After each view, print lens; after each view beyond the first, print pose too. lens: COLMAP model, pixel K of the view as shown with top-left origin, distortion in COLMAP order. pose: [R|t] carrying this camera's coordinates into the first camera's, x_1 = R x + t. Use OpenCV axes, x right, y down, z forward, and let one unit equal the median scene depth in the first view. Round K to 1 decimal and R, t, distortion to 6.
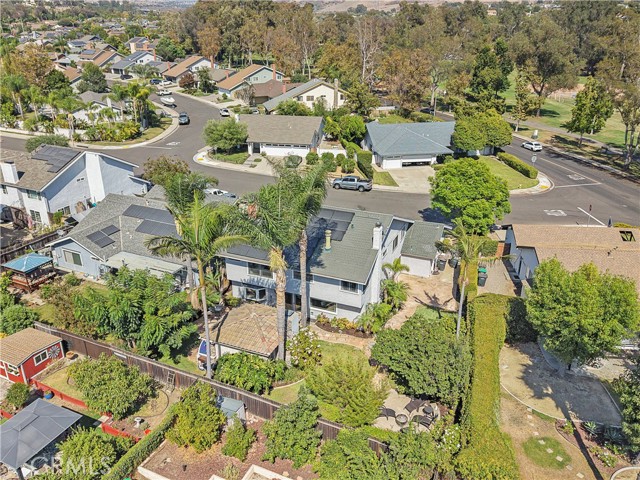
lens RADIAL K [[521.2, 0, 320.0], [0, 521.2, 240.0], [0, 0, 1]] dist [0.100580, -0.212552]
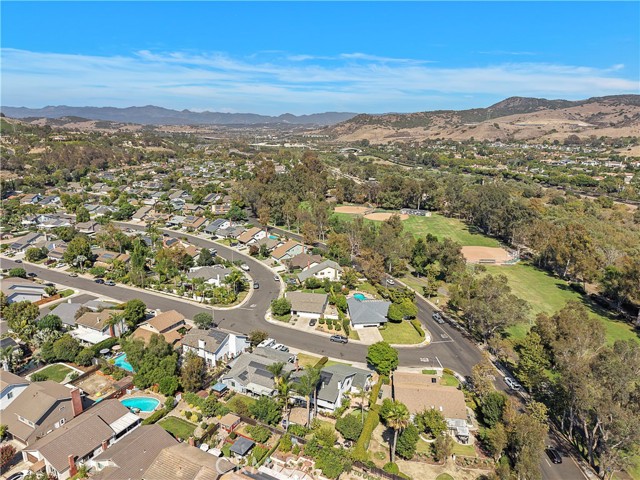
lens RADIAL K [[422.4, 0, 321.5], [0, 422.4, 259.2], [0, 0, 1]] dist [0.043857, -0.035010]
pose [[0.999451, 0.013846, -0.030089, 0.033470], [-0.017262, 0.993049, -0.116428, -0.216247], [0.028268, 0.116883, 0.992743, -0.756394]]
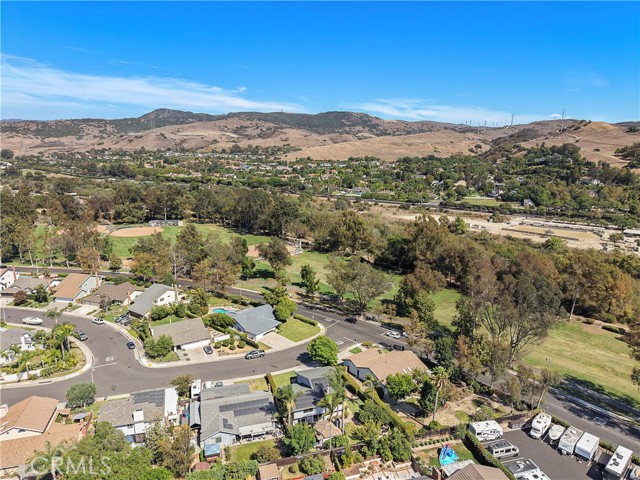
lens RADIAL K [[430.0, 0, 318.5], [0, 430.0, 240.1], [0, 0, 1]] dist [0.040672, -0.041156]
pose [[0.751036, -0.145810, 0.643959, -0.718778], [0.262692, 0.960783, -0.088824, -0.299199], [-0.605753, 0.235873, 0.759886, -0.500409]]
